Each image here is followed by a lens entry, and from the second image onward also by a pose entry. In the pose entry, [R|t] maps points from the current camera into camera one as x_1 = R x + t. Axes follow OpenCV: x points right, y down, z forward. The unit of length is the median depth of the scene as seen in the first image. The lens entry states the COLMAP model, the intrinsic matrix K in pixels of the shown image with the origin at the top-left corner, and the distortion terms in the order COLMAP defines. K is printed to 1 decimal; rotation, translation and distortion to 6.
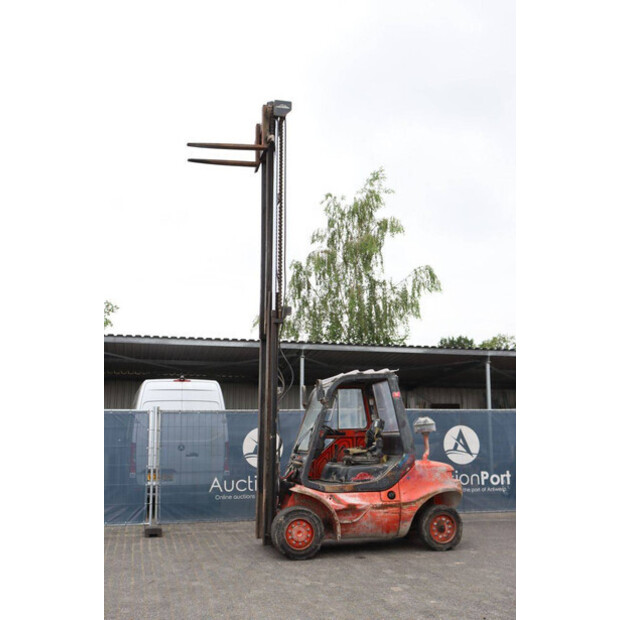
lens RADIAL K [[678.9, 0, 310.0], [0, 678.9, 310.0], [0, 0, 1]] dist [-0.020918, 0.047828]
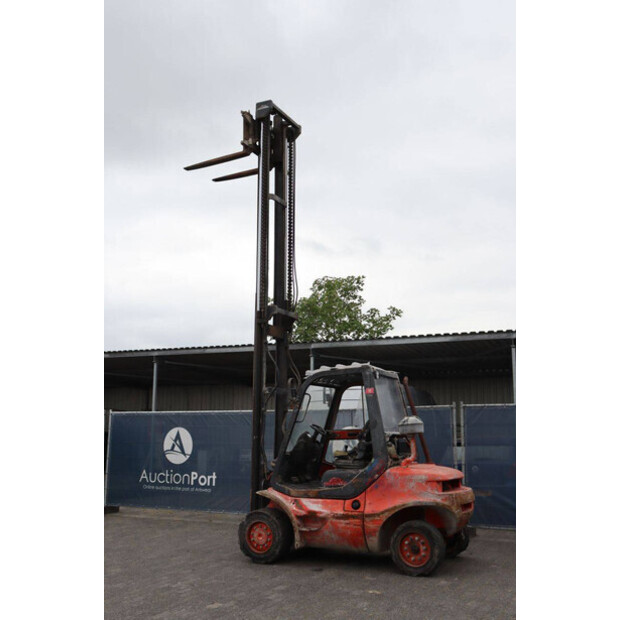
lens RADIAL K [[647.5, 0, 310.0], [0, 647.5, 310.0], [0, 0, 1]] dist [-0.043354, 0.043846]
pose [[0.775036, -0.111534, -0.621996, 0.614565], [0.112366, 0.992939, -0.038037, 0.044840], [0.621846, -0.040411, 0.782096, 0.307295]]
